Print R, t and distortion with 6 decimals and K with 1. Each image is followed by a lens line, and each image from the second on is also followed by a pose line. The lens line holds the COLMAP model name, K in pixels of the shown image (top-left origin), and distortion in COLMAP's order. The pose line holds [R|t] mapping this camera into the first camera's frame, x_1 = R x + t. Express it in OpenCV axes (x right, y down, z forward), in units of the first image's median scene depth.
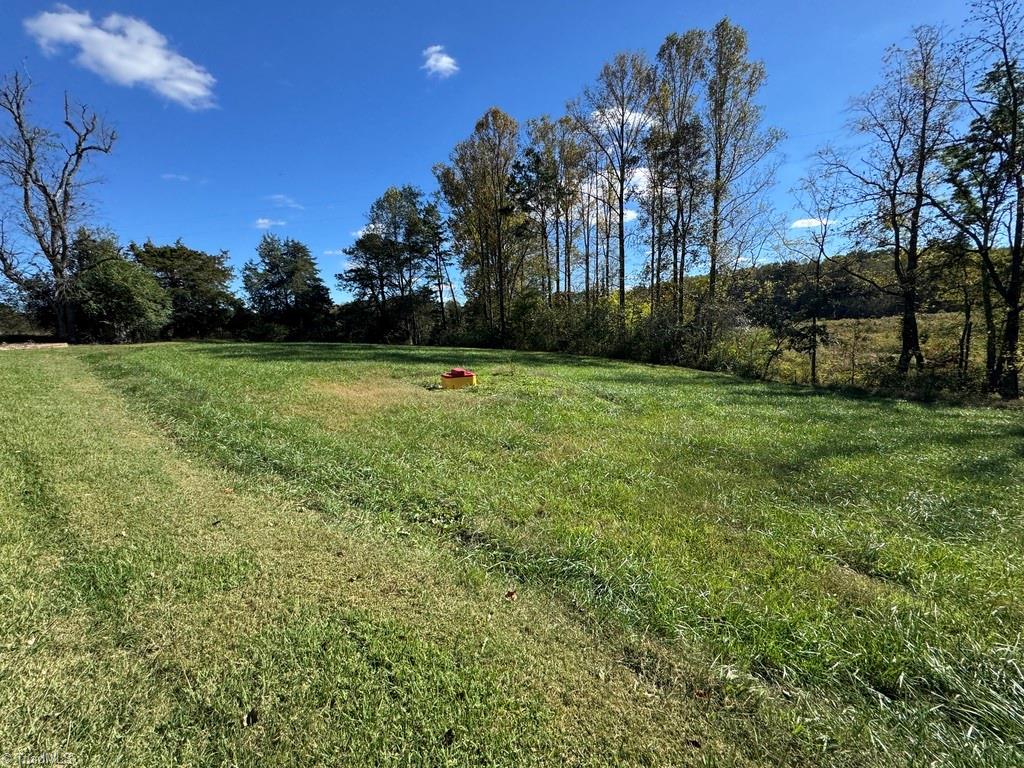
lens RADIAL K [[419.4, 0, 505.5], [0, 419.4, 383.0], [0, 0, 1]] dist [-0.000038, 0.001878]
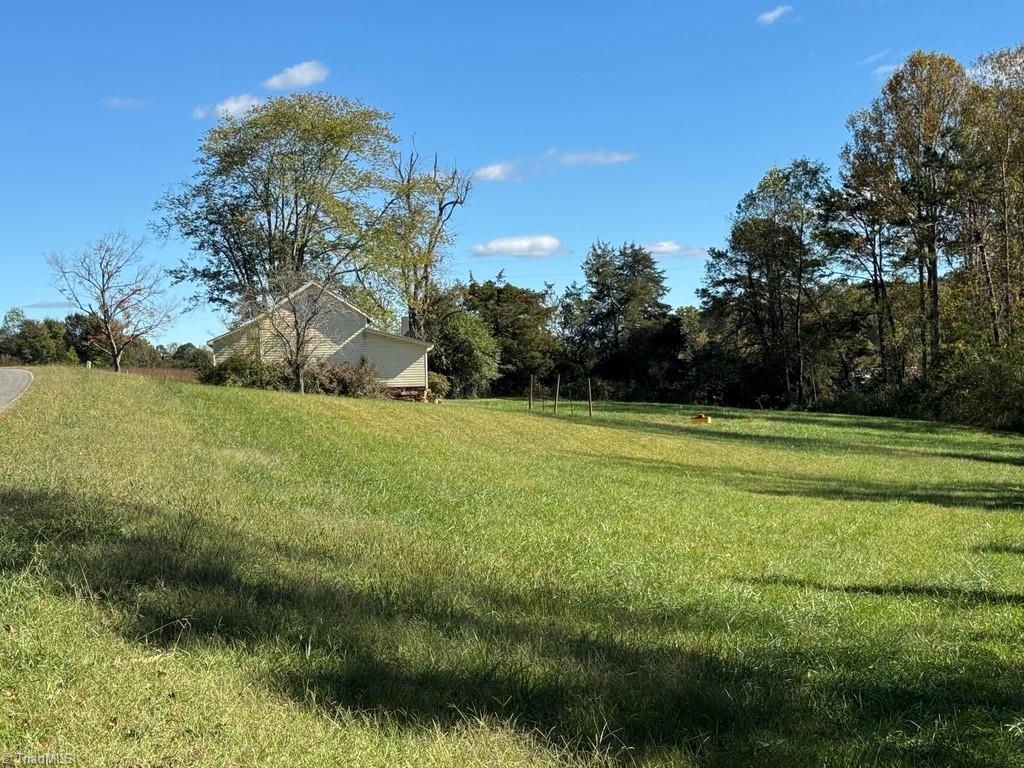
lens RADIAL K [[1731.6, 0, 514.8], [0, 1731.6, 390.4], [0, 0, 1]] dist [0.146675, 0.000000]
pose [[0.858679, 0.010945, -0.512397, 0.812966], [-0.072697, 0.992264, -0.100632, 0.183133], [0.507331, 0.123661, 0.852832, -1.538627]]
